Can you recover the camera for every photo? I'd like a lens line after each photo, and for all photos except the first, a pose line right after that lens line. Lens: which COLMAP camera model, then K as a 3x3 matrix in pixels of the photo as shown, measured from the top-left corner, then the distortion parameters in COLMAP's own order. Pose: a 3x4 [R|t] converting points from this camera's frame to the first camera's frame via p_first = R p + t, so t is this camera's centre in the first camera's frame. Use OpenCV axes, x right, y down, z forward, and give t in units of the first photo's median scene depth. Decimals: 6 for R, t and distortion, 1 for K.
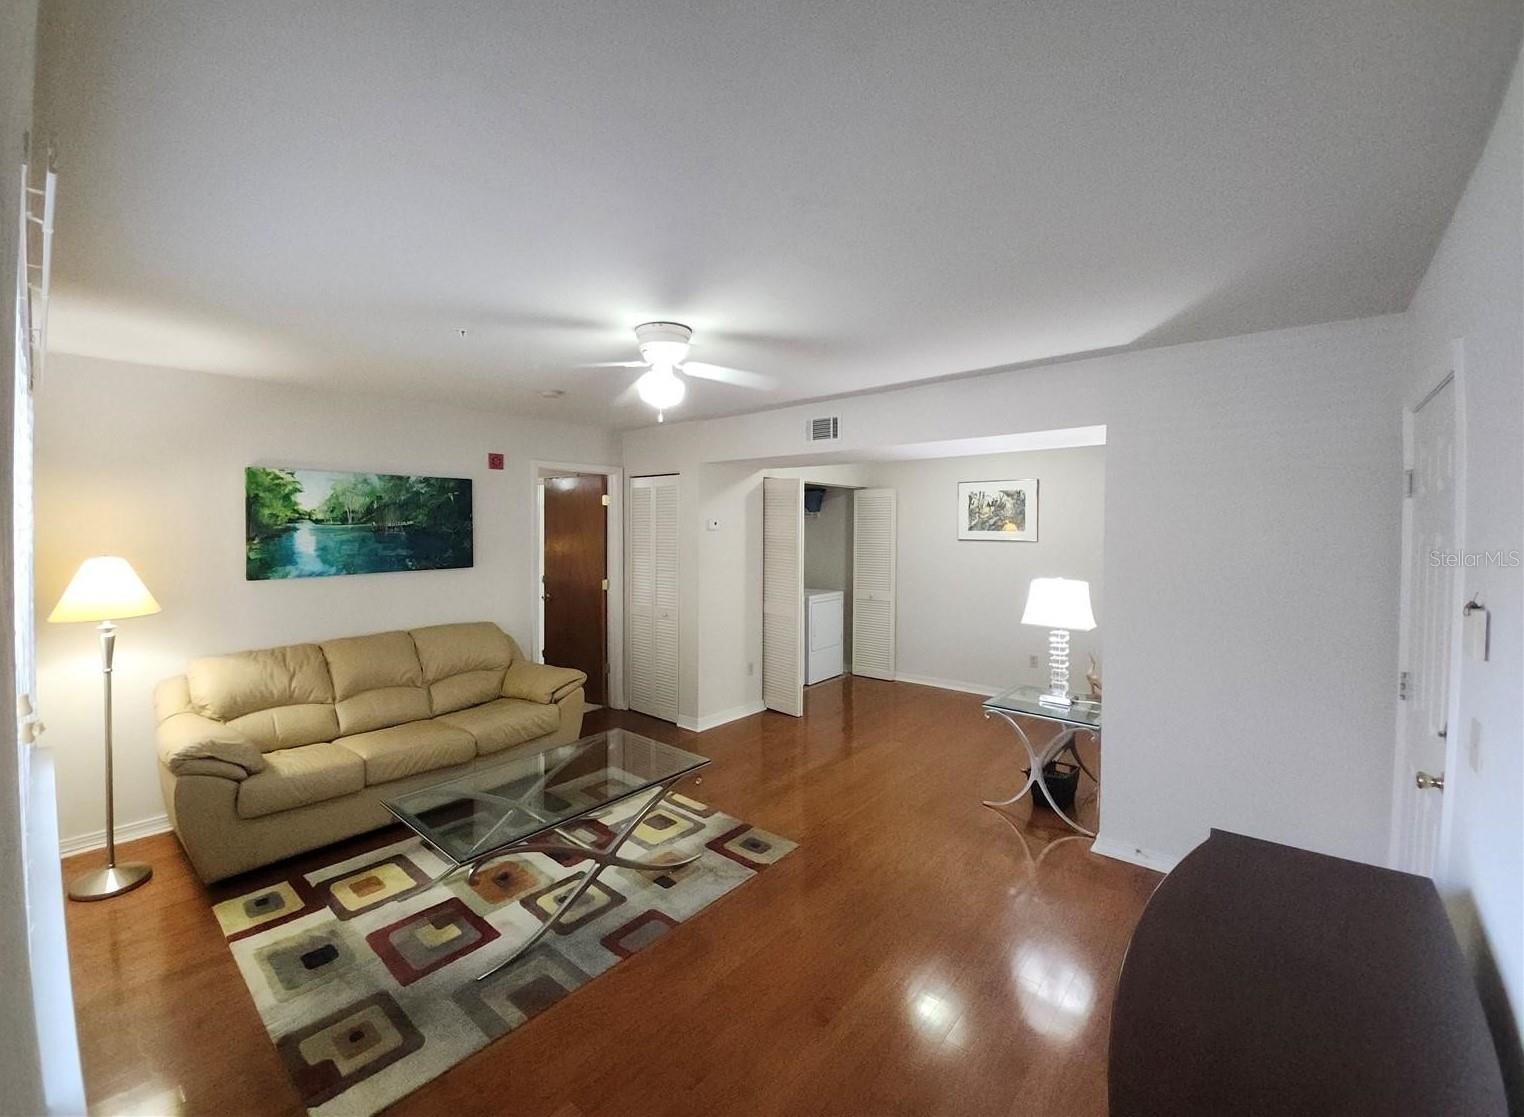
lens RADIAL K [[624.5, 0, 713.2], [0, 624.5, 540.0], [0, 0, 1]] dist [-0.000384, -0.000060]
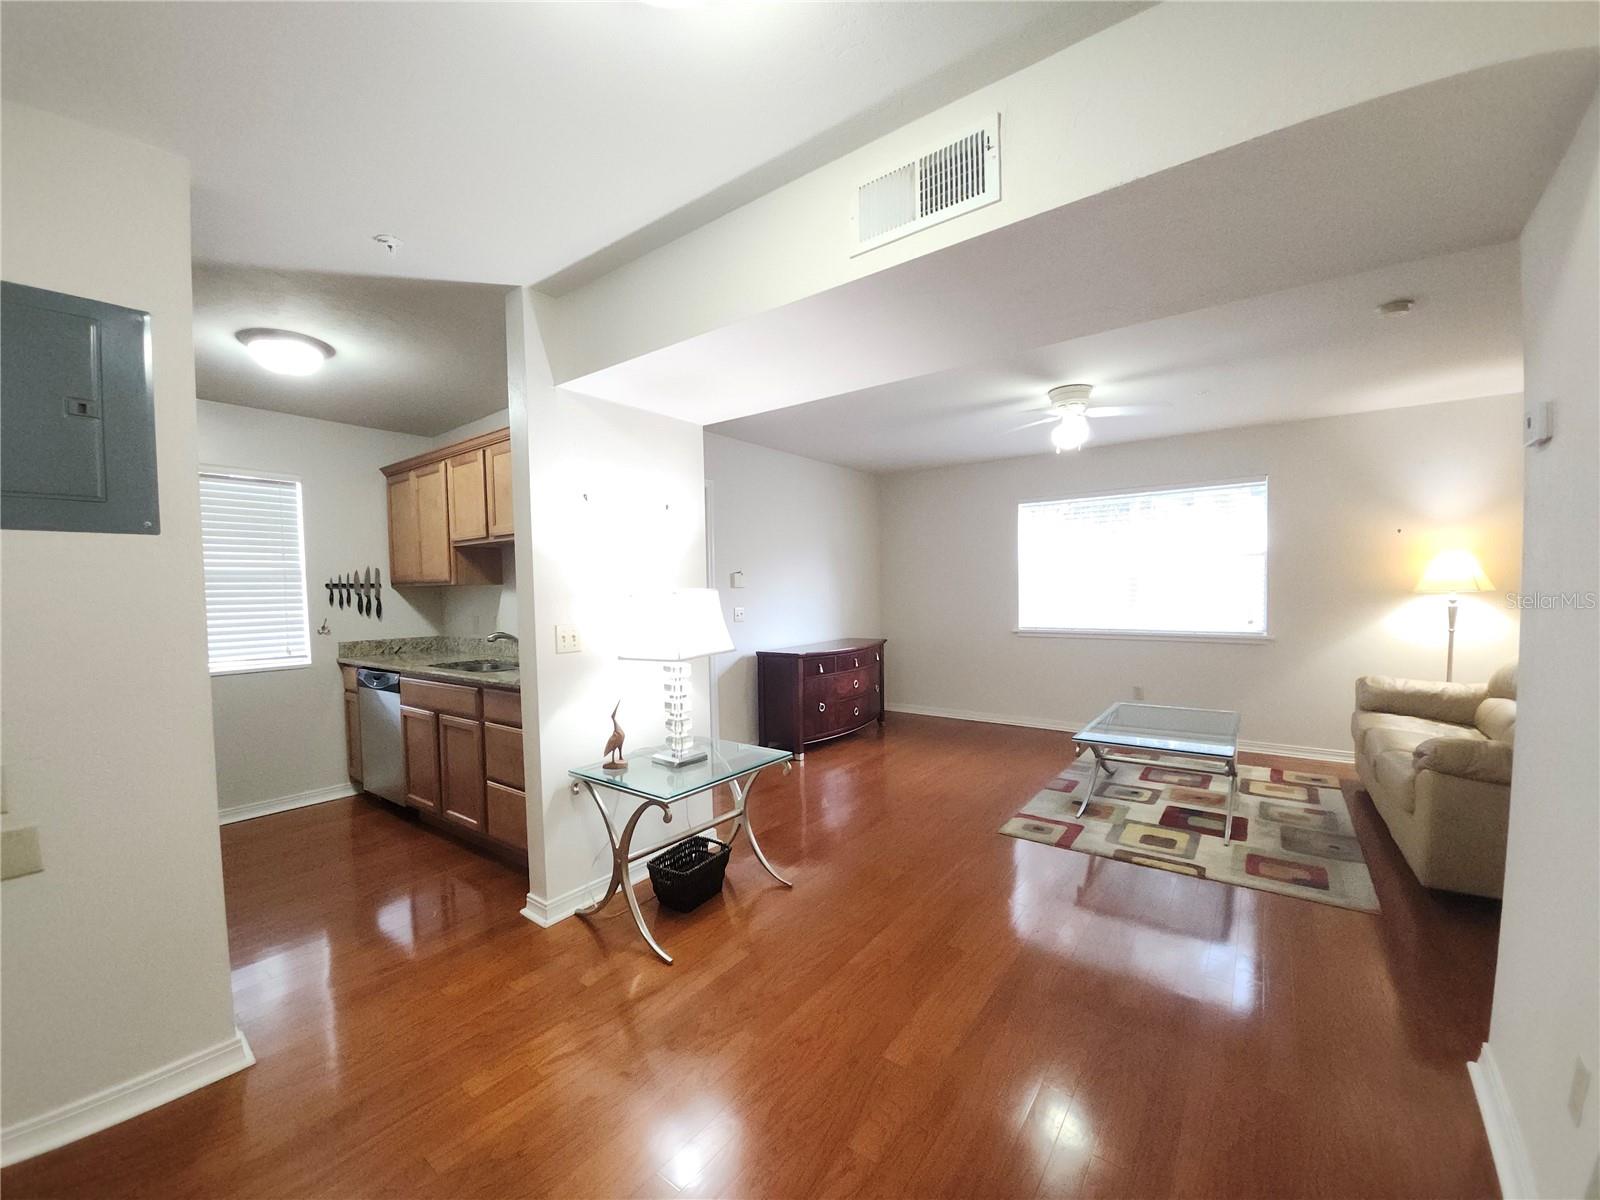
lens RADIAL K [[630.9, 0, 784.9], [0, 630.9, 619.5], [0, 0, 1]] dist [-0.021105, -0.000179]
pose [[-0.996173, 0.014764, -0.086146, 0.494727], [0.008857, 0.997608, 0.068553, 0.058080], [0.086952, 0.067527, -0.993921, 1.709229]]
